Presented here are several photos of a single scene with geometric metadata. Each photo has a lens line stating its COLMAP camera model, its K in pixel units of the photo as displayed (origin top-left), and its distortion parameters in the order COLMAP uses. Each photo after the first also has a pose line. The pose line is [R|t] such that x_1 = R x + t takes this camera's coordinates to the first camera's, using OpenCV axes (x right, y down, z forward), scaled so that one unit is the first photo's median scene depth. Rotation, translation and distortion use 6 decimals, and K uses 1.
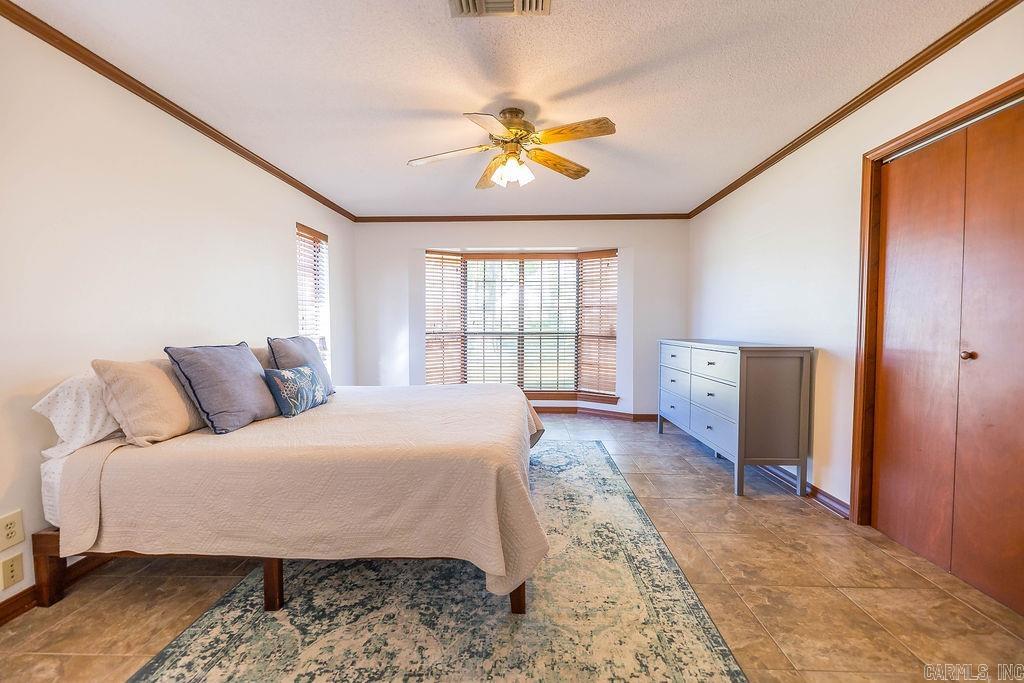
lens RADIAL K [[411.4, 0, 515.3], [0, 411.4, 342.2], [0, 0, 1]] dist [-0.000138, -0.002412]
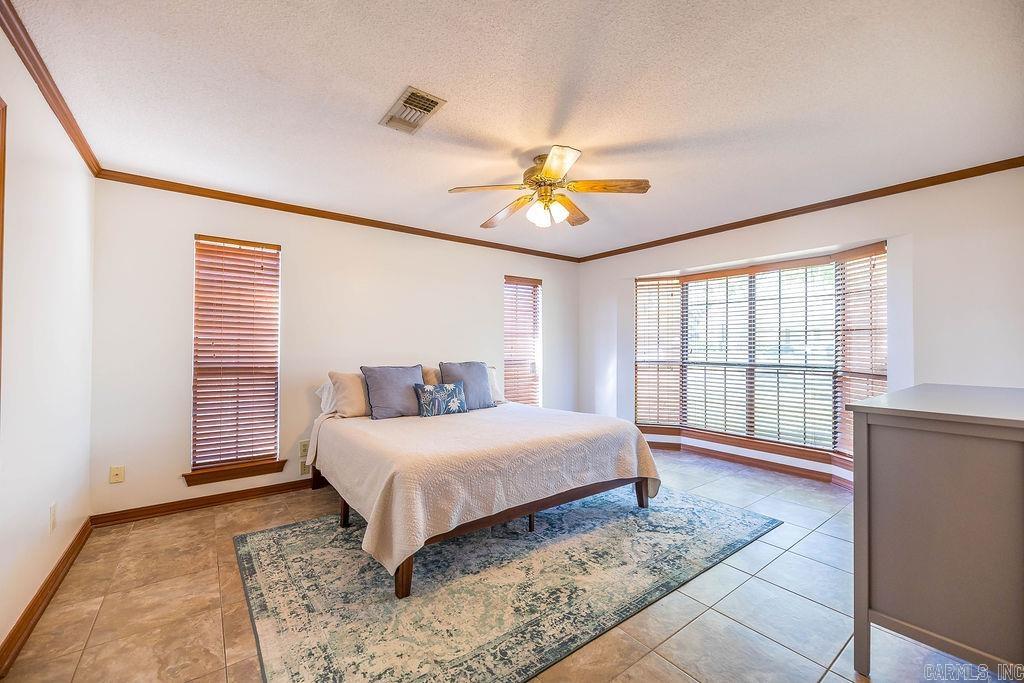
lens RADIAL K [[411.4, 0, 515.3], [0, 411.4, 342.2], [0, 0, 1]] dist [-0.000138, -0.002412]
pose [[0.631000, -0.005445, -0.775764, 0.709666], [-0.037433, 0.998597, -0.037456, -0.038646], [0.774879, 0.052674, 0.629911, 0.275690]]
